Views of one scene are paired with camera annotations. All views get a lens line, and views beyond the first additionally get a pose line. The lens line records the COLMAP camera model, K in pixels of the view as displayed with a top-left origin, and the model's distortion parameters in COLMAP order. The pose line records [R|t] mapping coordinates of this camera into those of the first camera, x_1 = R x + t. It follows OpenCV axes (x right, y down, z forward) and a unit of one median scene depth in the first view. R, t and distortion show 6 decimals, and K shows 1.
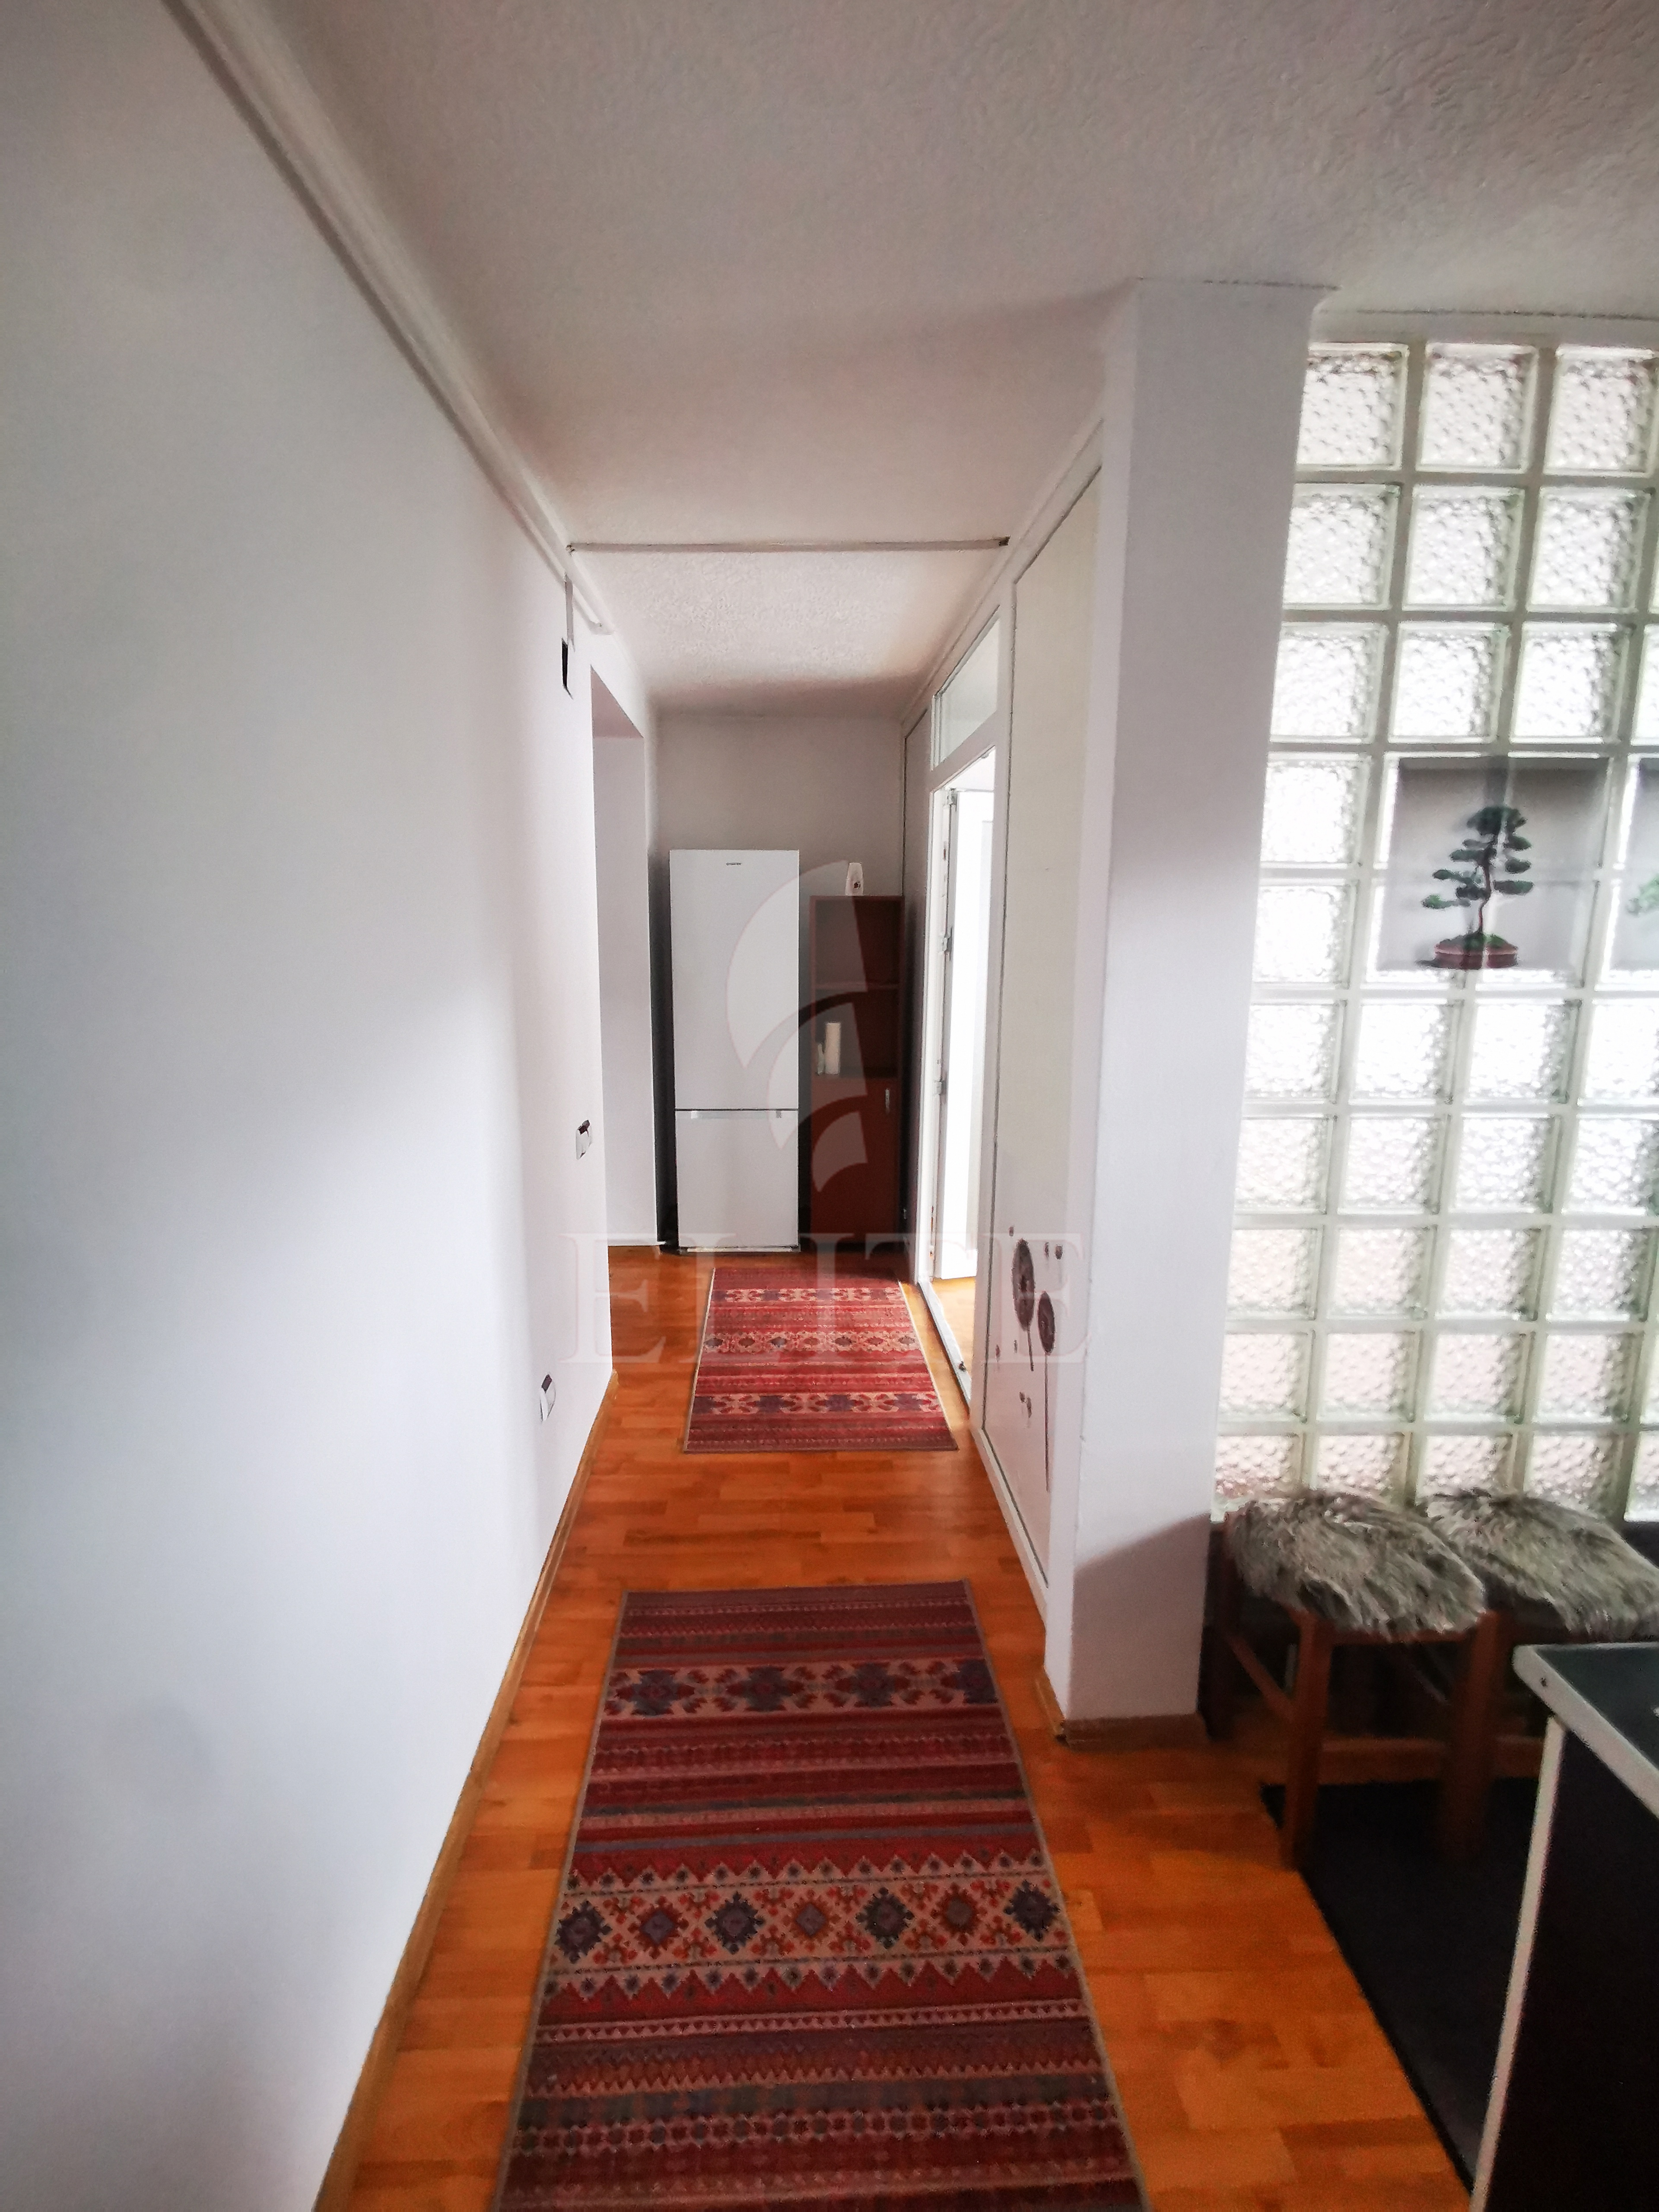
lens RADIAL K [[999.3, 0, 825.2], [0, 999.3, 1111.8], [0, 0, 1]] dist [0.038164, -0.022088]
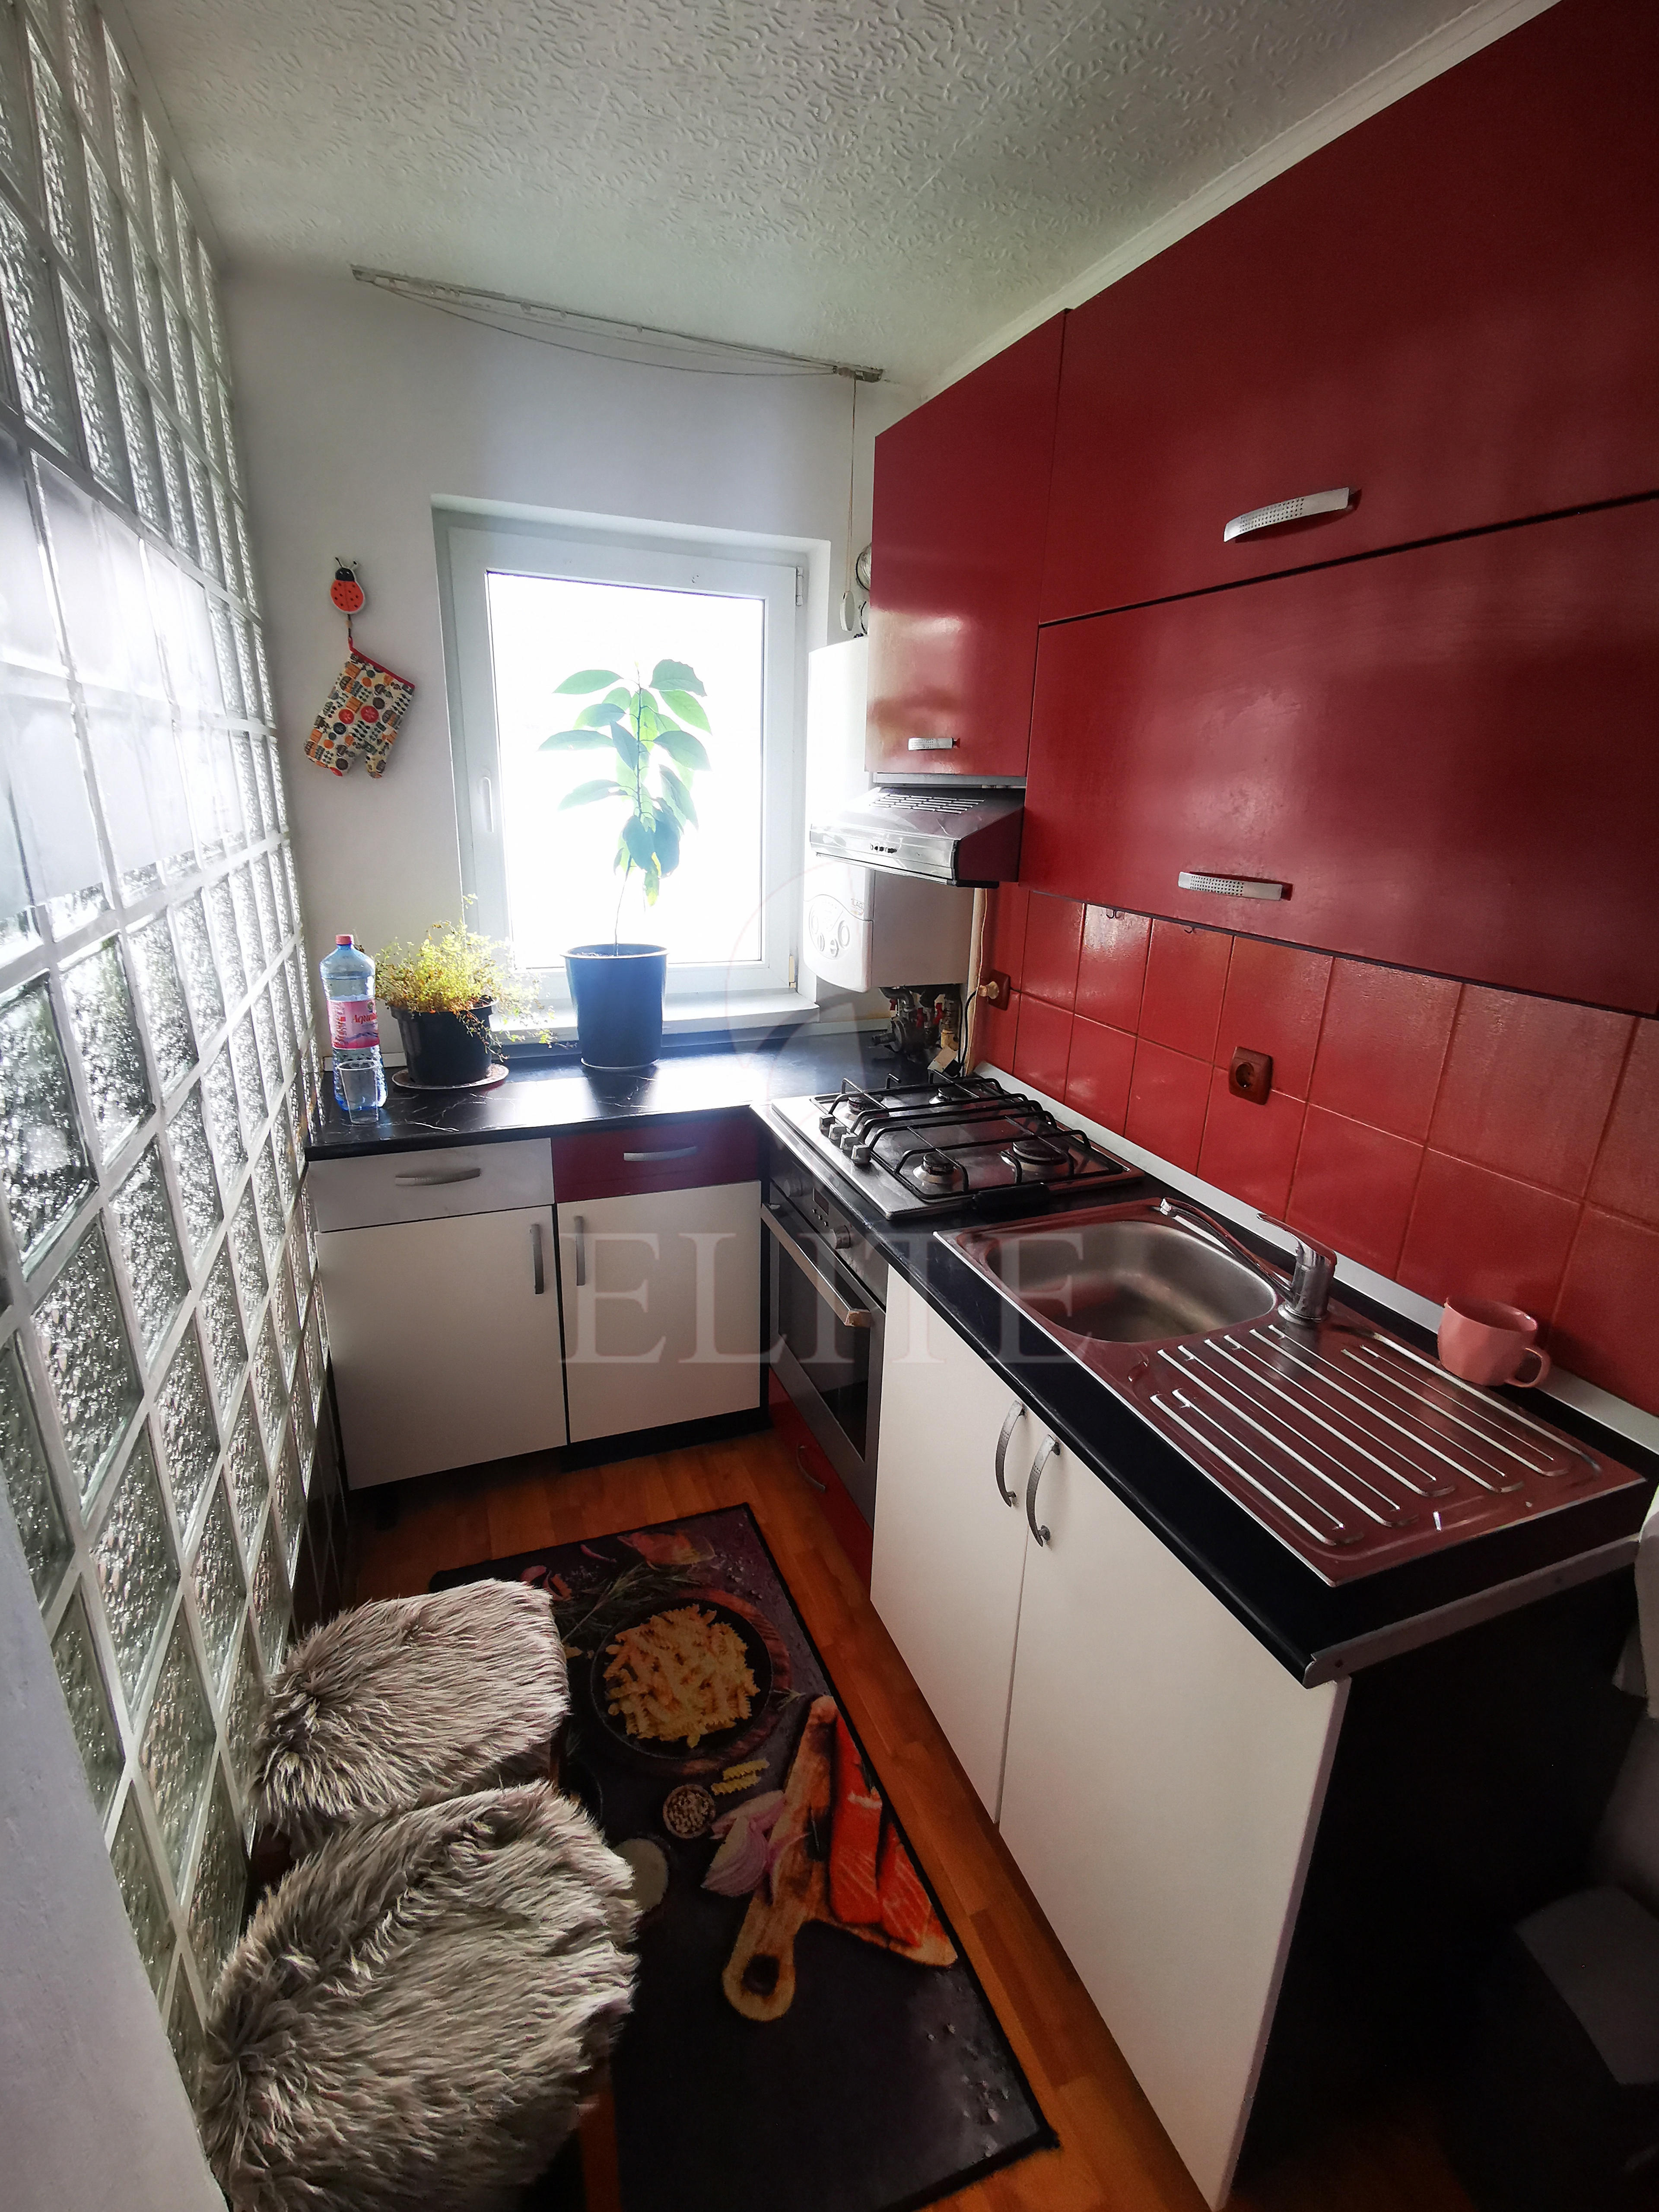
lens RADIAL K [[999.3, 0, 825.2], [0, 999.3, 1111.8], [0, 0, 1]] dist [0.038164, -0.022088]
pose [[-0.331536, -0.303811, 0.893187, 0.095173], [0.150669, 0.917531, 0.368017, -0.167628], [-0.931334, 0.256586, -0.258420, 0.817228]]
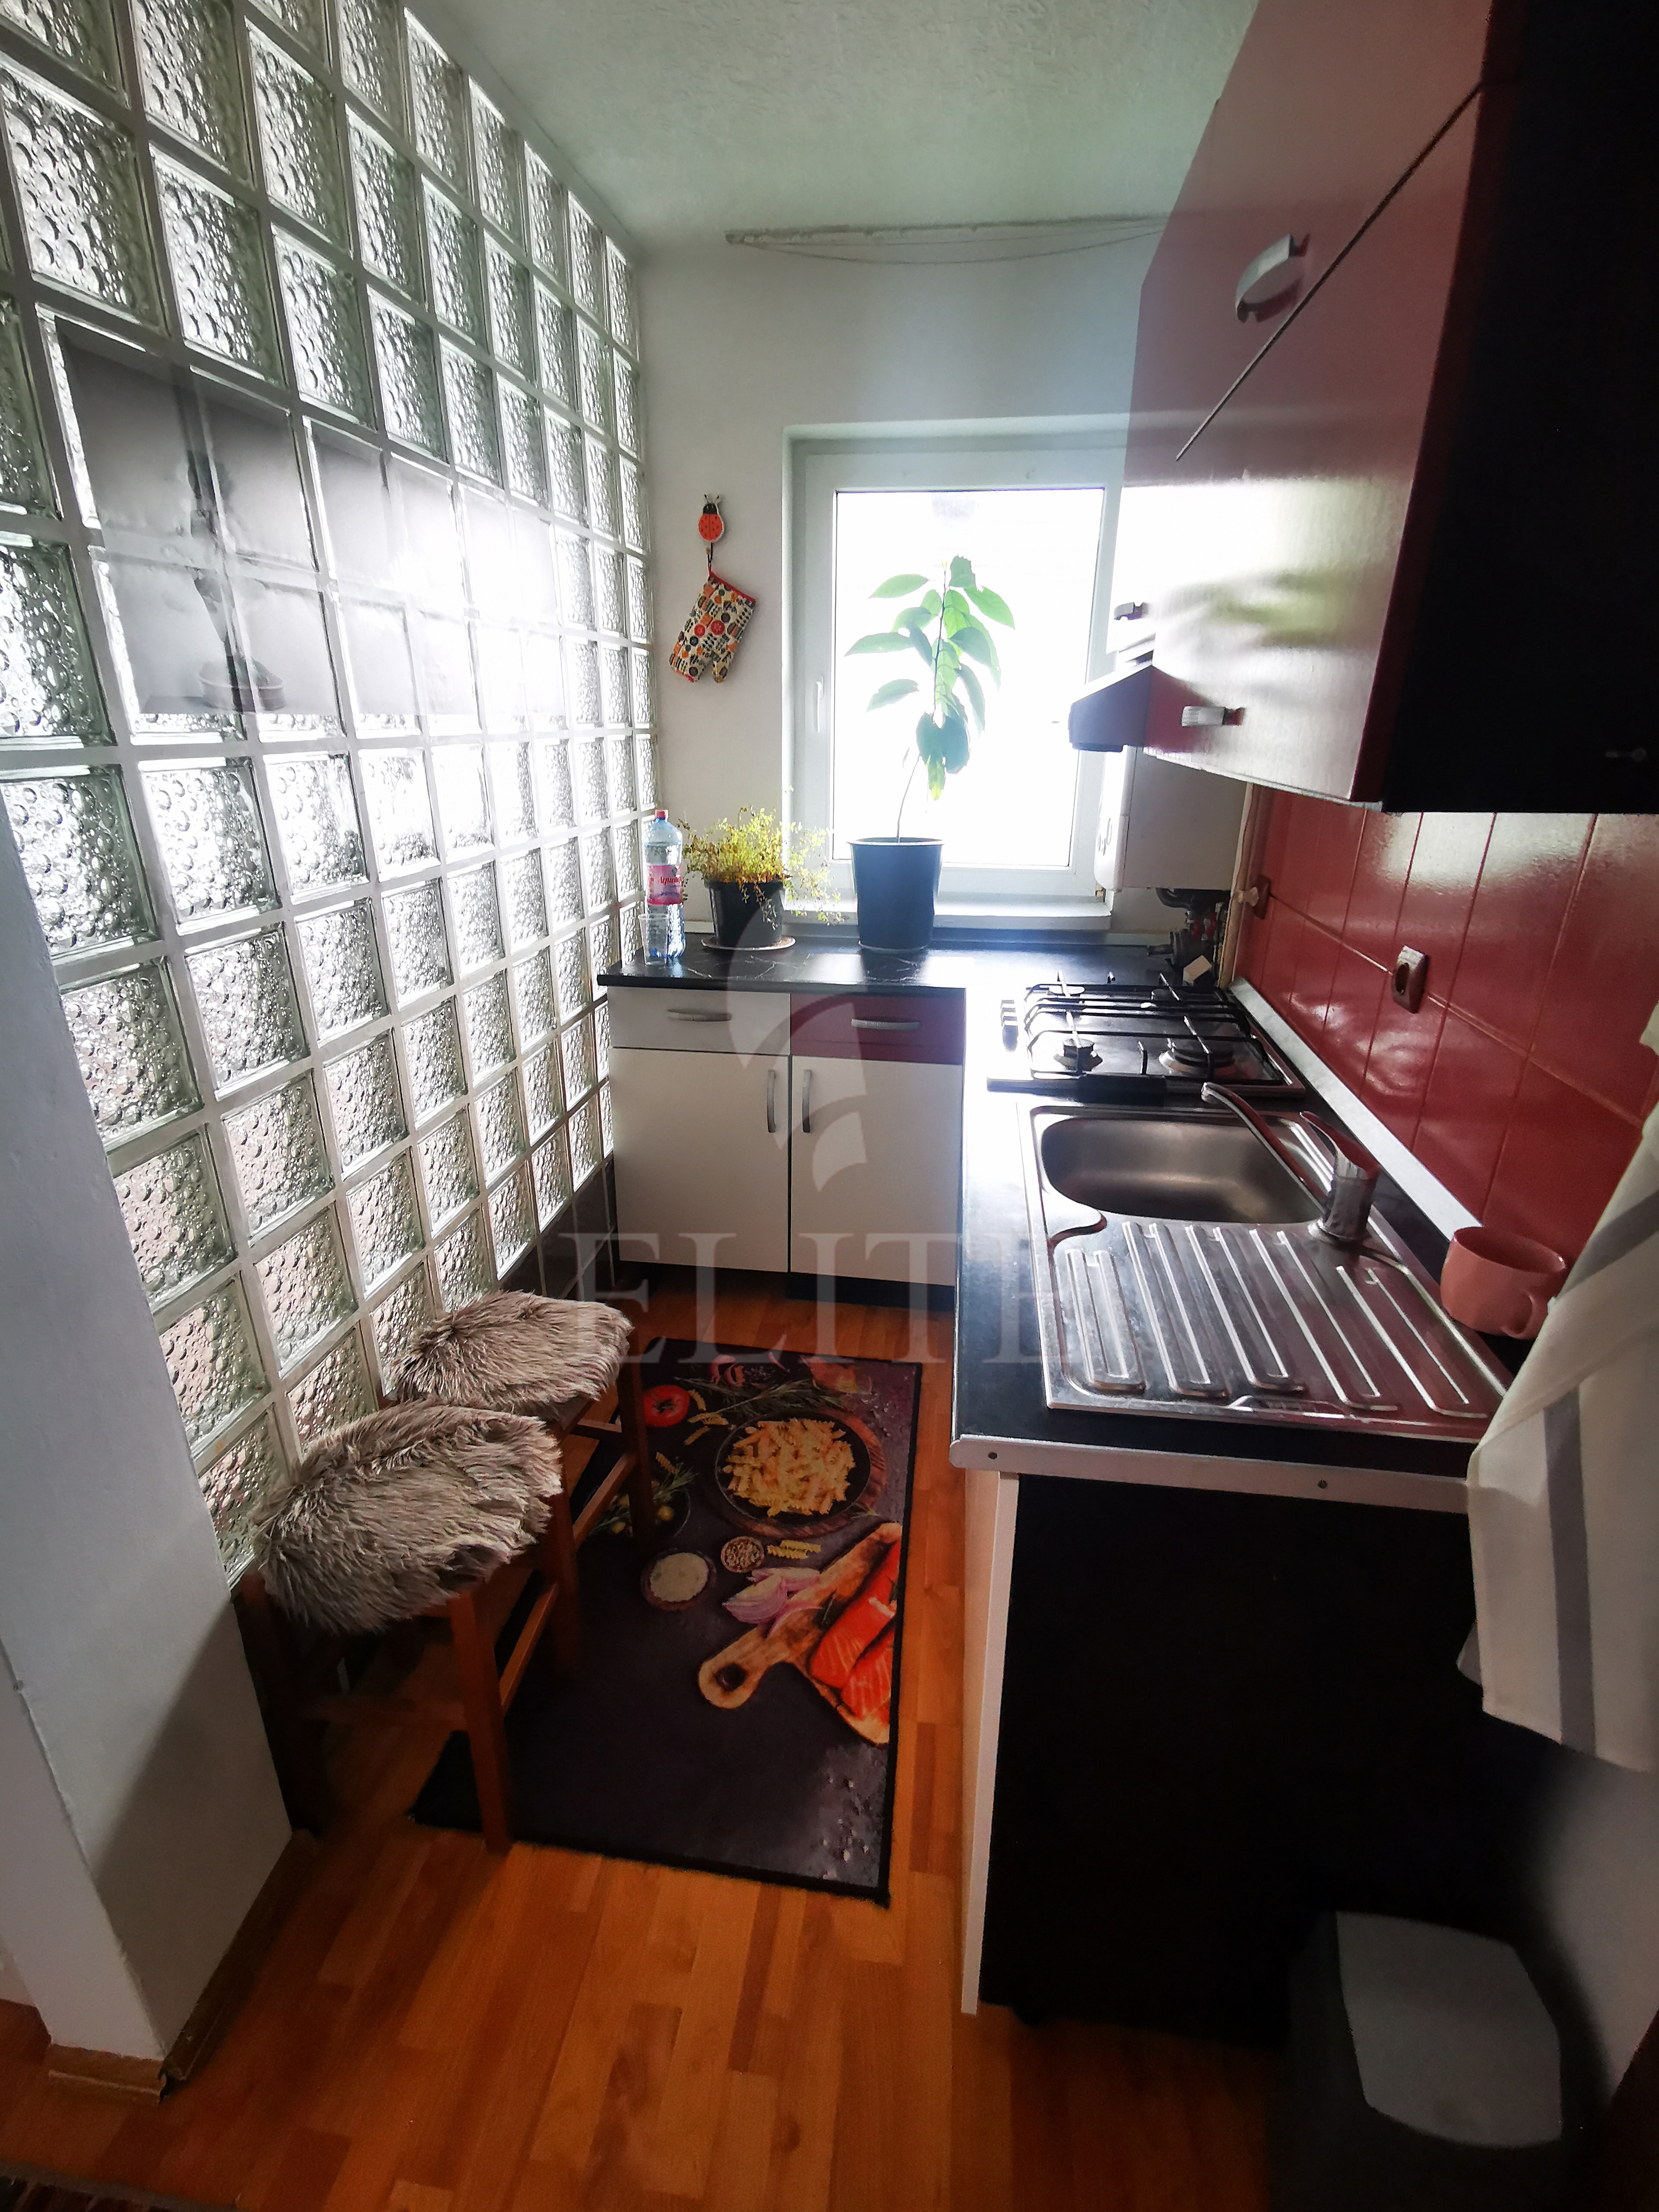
lens RADIAL K [[1012.2, 0, 821.8], [0, 1012.2, 1114.0], [0, 0, 1]] dist [0.007999, -0.000603]
pose [[0.173812, -0.359368, 0.916867, -0.046656], [0.176605, 0.927319, 0.329985, -0.043937], [-0.968814, 0.104568, 0.224645, 0.479551]]
